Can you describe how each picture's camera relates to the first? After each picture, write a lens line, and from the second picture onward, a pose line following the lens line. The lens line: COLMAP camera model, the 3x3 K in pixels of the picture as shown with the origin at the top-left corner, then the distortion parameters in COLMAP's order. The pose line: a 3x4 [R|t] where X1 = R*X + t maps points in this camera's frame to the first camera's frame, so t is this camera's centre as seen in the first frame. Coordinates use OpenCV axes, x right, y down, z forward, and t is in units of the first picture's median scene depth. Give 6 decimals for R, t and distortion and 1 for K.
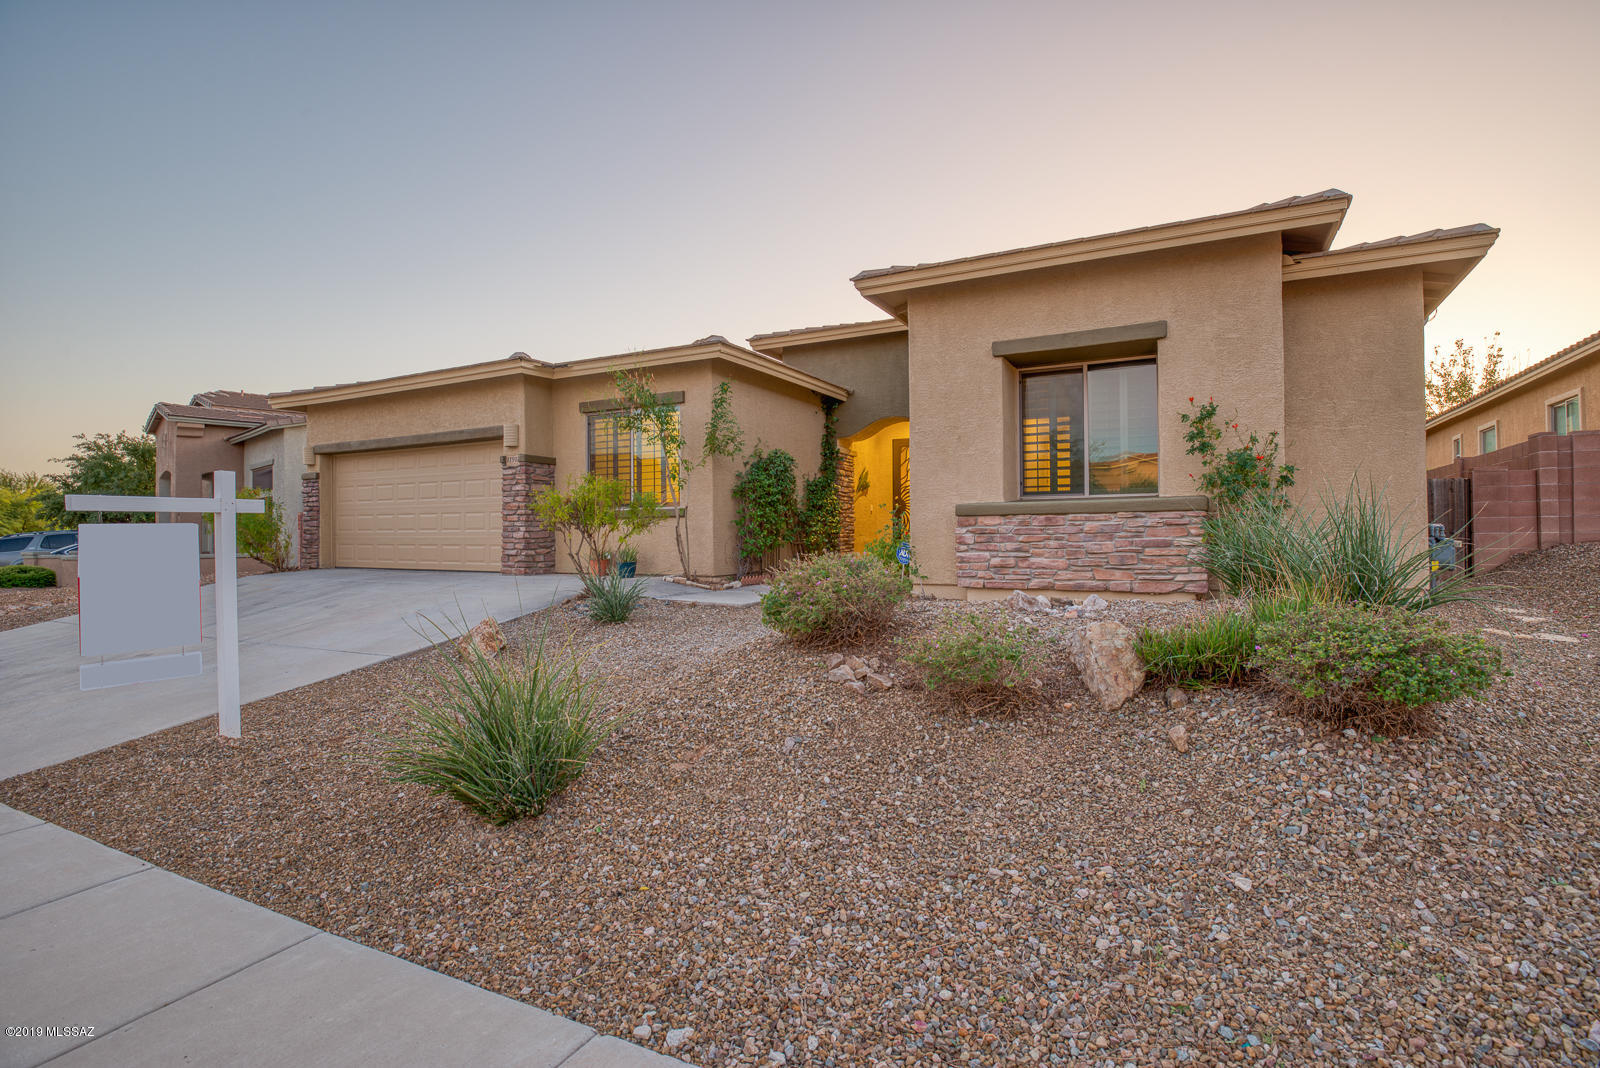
lens RADIAL K [[783.8, 0, 809.1], [0, 783.8, 529.1], [0, 0, 1]] dist [-0.027862, -0.001126]
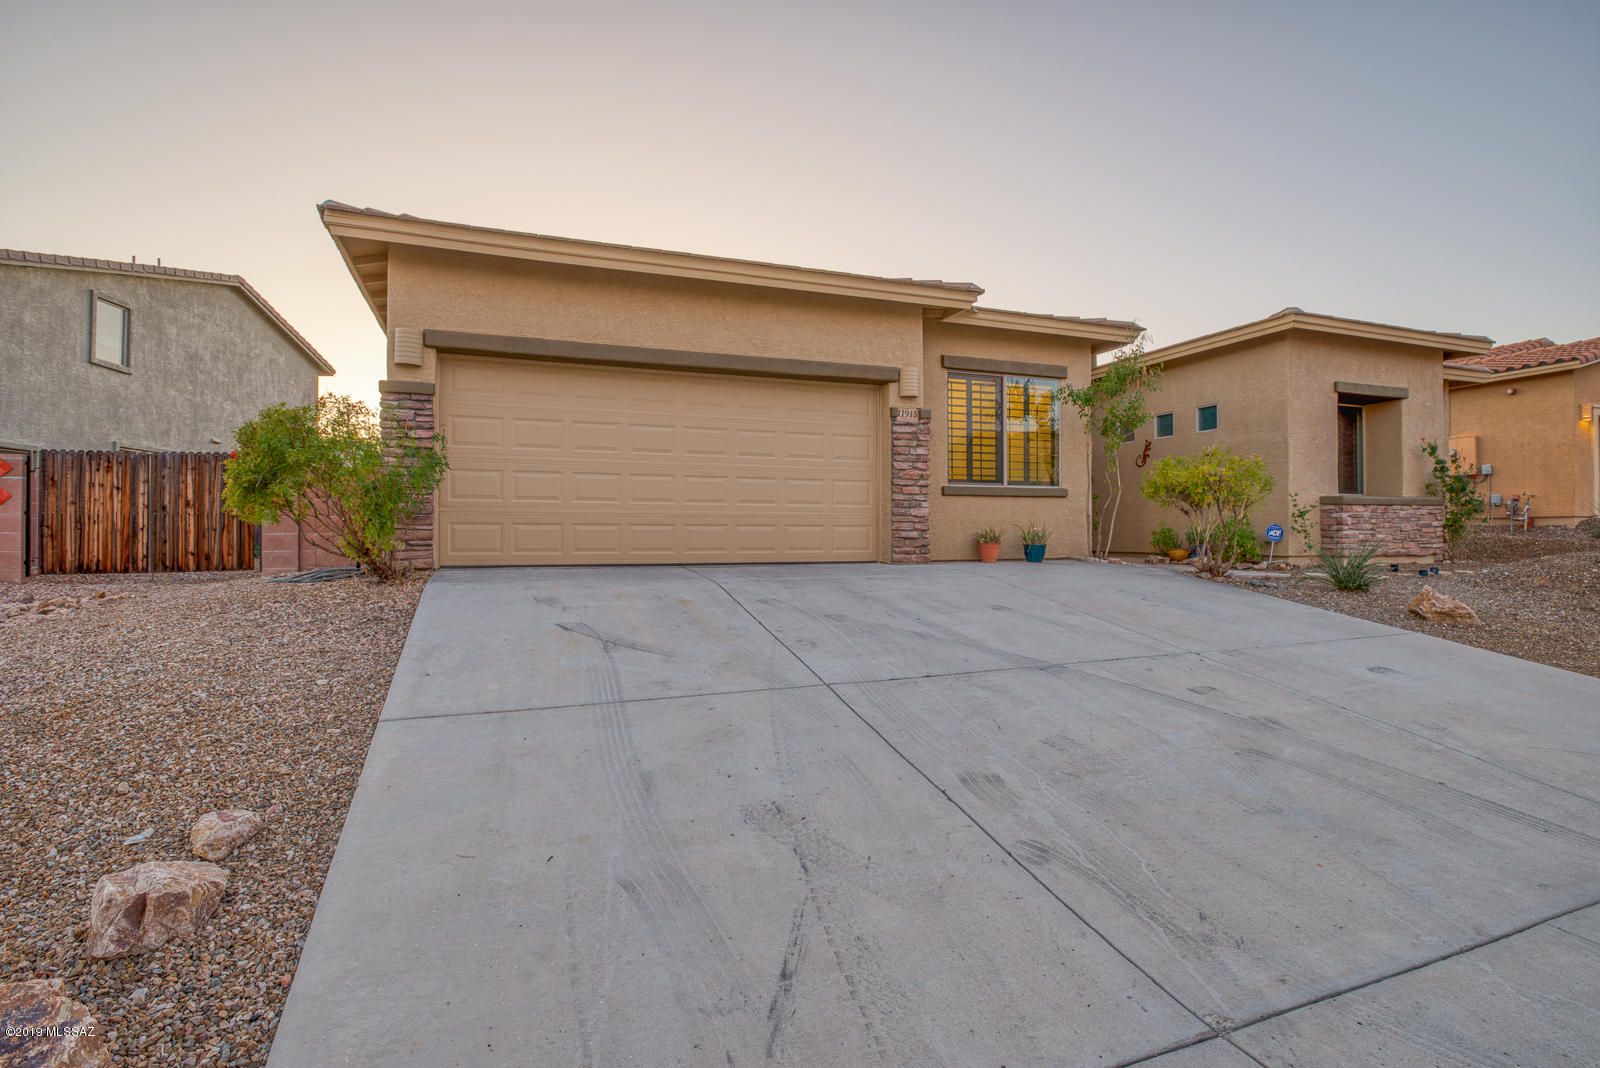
lens RADIAL K [[783.8, 0, 809.1], [0, 783.8, 529.1], [0, 0, 1]] dist [-0.027862, -0.001126]
pose [[0.665983, 0.010025, 0.745900, -1.410569], [-0.008654, 0.999946, -0.005712, 0.041101], [-0.745917, -0.002651, 0.666034, 0.773746]]
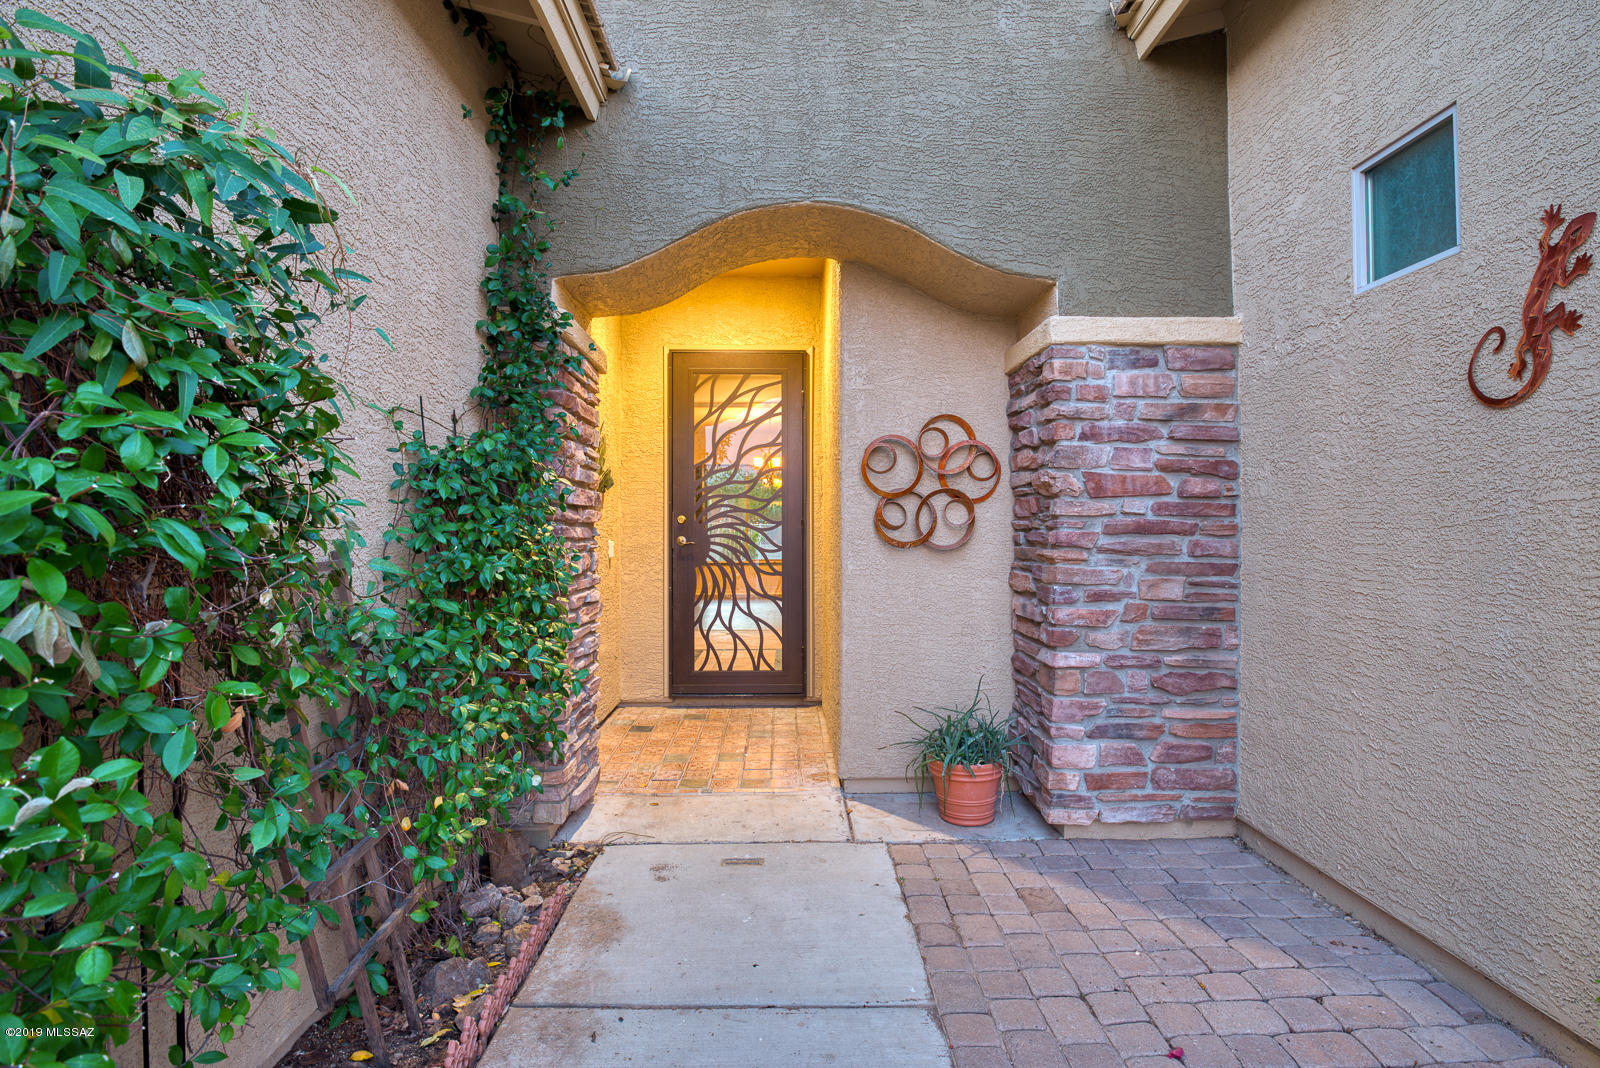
lens RADIAL K [[783.8, 0, 809.1], [0, 783.8, 529.1], [0, 0, 1]] dist [-0.027862, -0.001126]
pose [[0.874902, 0.004932, 0.484275, -0.014403], [-0.006242, 0.999980, 0.001094, -0.067142], [-0.484260, -0.003980, 0.874915, 1.245068]]
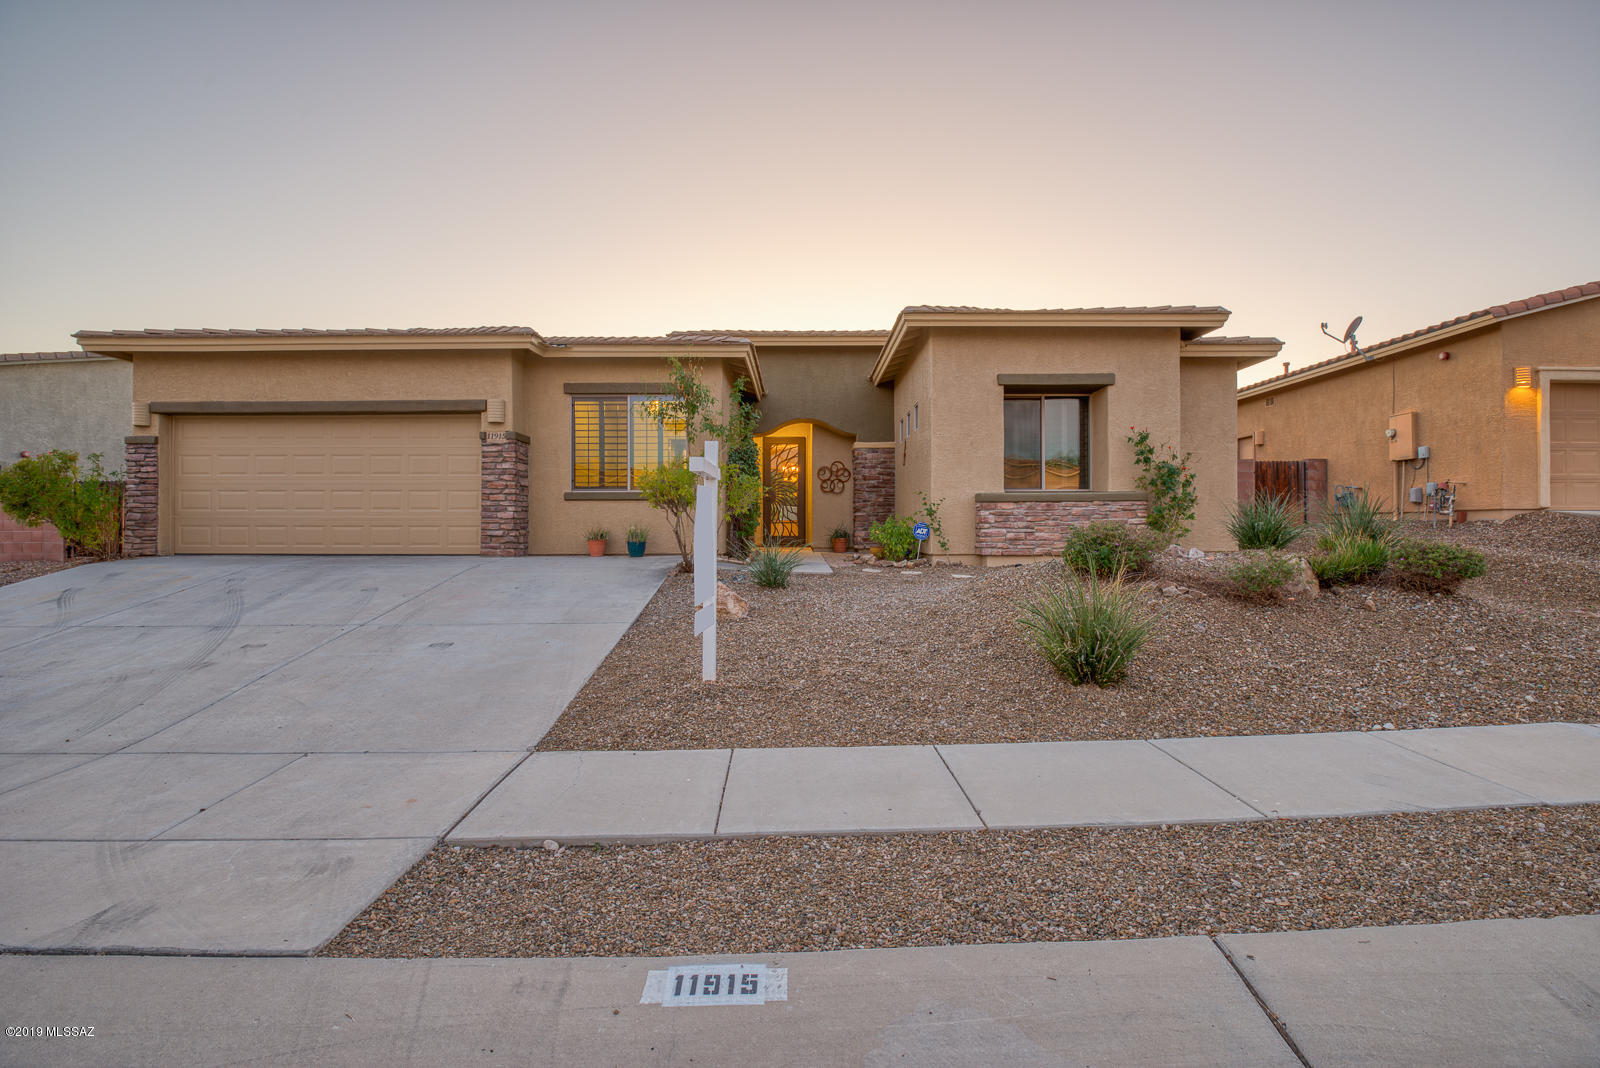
lens RADIAL K [[783.8, 0, 809.1], [0, 783.8, 529.1], [0, 0, 1]] dist [-0.027862, -0.001126]
pose [[0.880899, 0.005192, 0.473275, -0.684161], [-0.006992, 0.999973, 0.002043, 0.028066], [-0.473252, -0.005109, 0.880912, -0.036361]]
